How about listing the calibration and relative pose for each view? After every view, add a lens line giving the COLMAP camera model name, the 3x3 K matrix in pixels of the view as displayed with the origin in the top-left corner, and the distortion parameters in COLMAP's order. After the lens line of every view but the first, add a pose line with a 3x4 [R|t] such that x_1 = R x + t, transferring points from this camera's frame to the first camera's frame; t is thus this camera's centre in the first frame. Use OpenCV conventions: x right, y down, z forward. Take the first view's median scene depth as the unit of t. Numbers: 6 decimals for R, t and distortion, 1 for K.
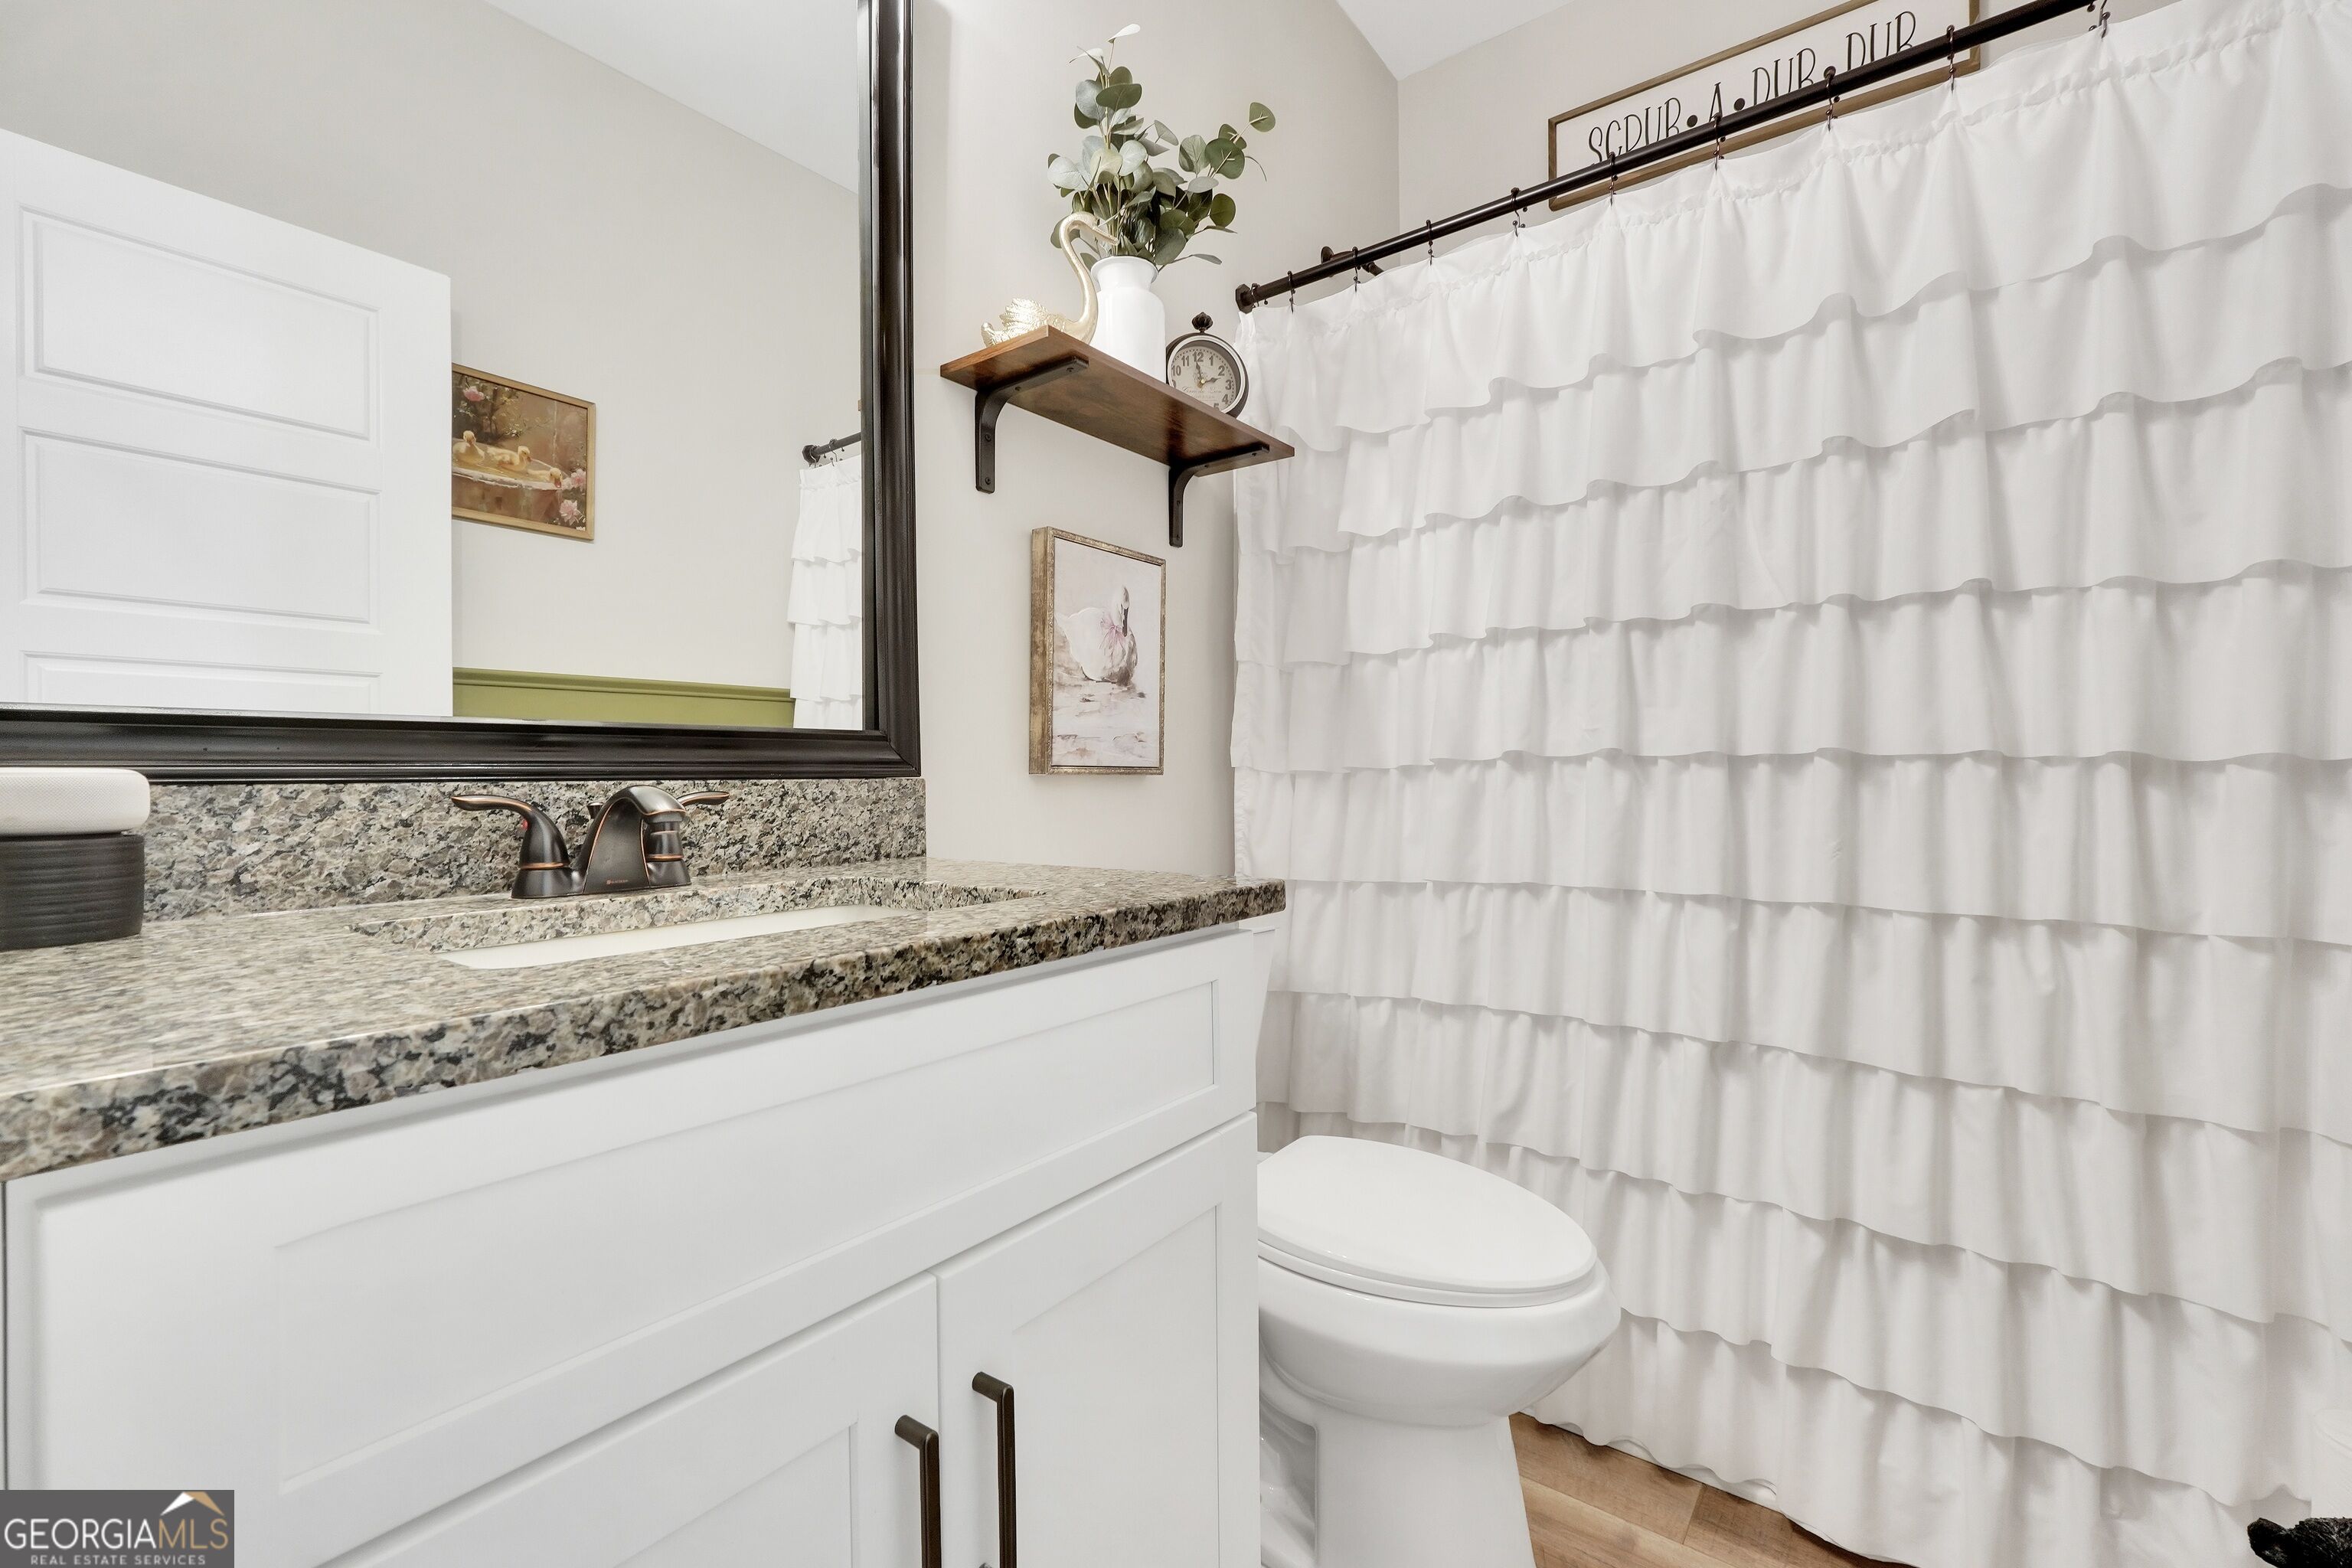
lens RADIAL K [[1001.3, 0, 1158.9], [0, 1001.3, 783.3], [0, 0, 1]] dist [-0.018050, 0.007253]
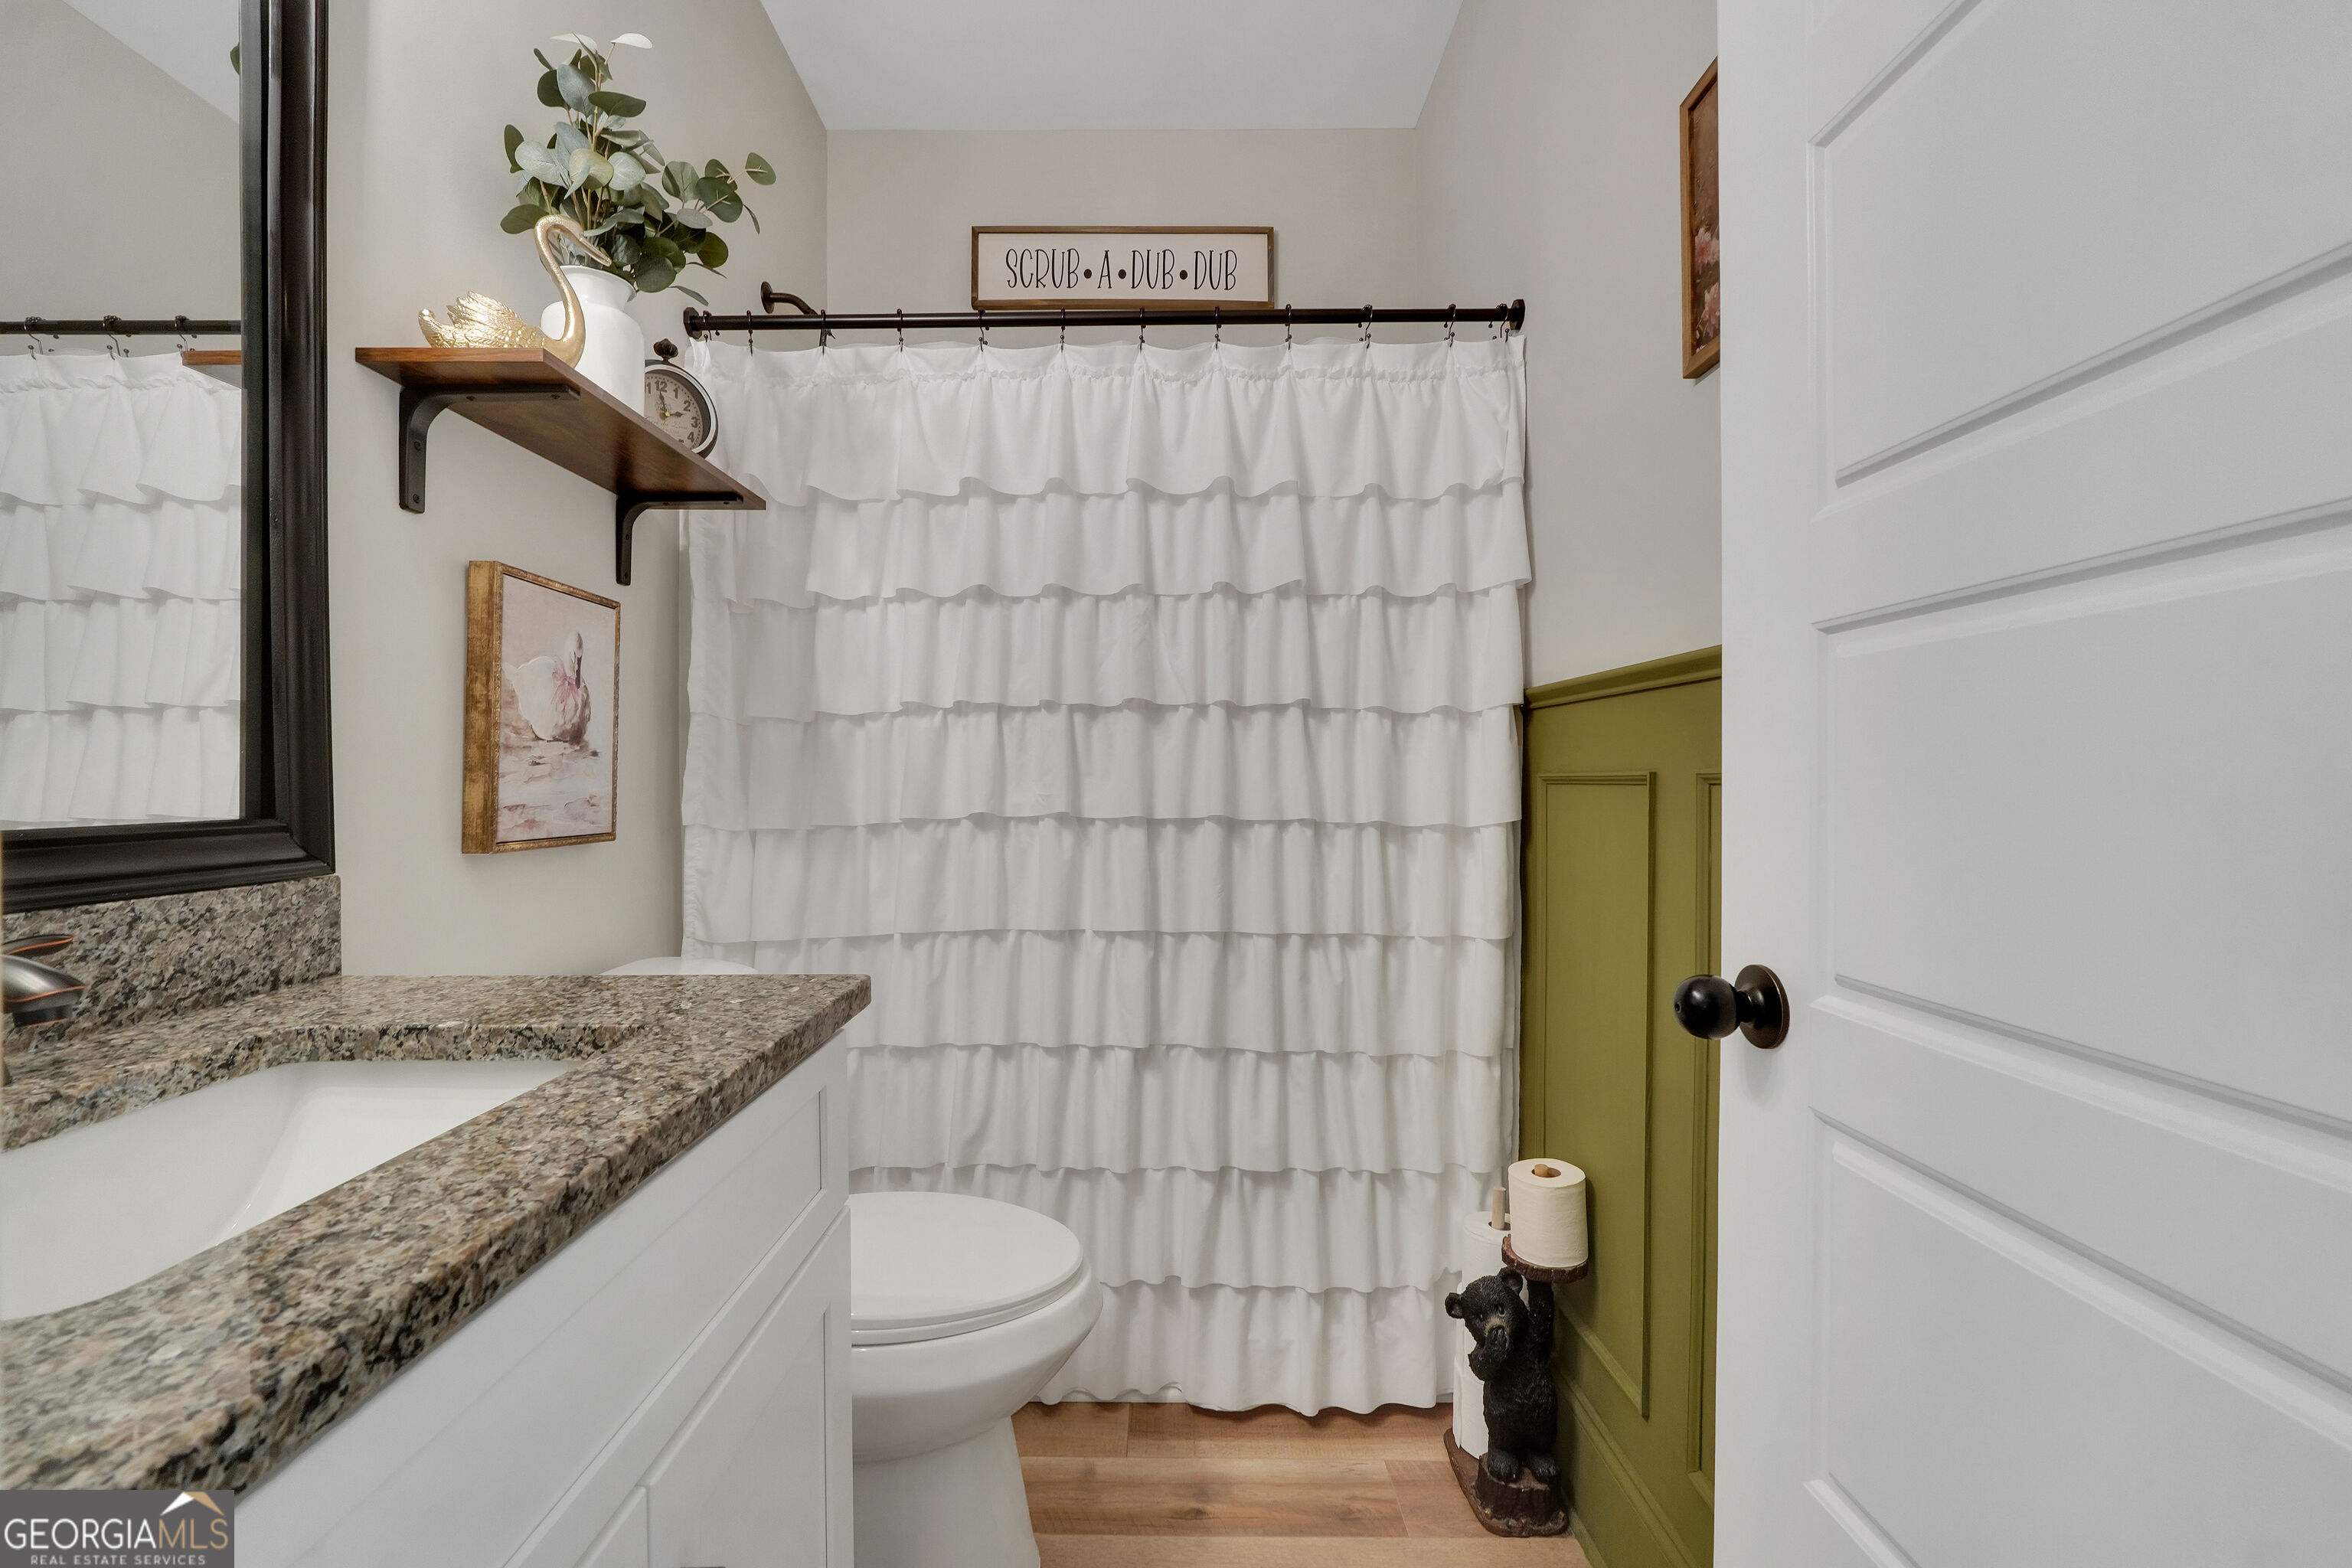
lens RADIAL K [[1001.3, 0, 1158.9], [0, 1001.3, 783.3], [0, 0, 1]] dist [-0.018050, 0.007253]
pose [[0.789104, -0.000262, 0.614260, -0.198653], [0.000199, 1.000000, 0.000172, -0.074556], [-0.614260, -0.000013, 0.789104, -0.007303]]
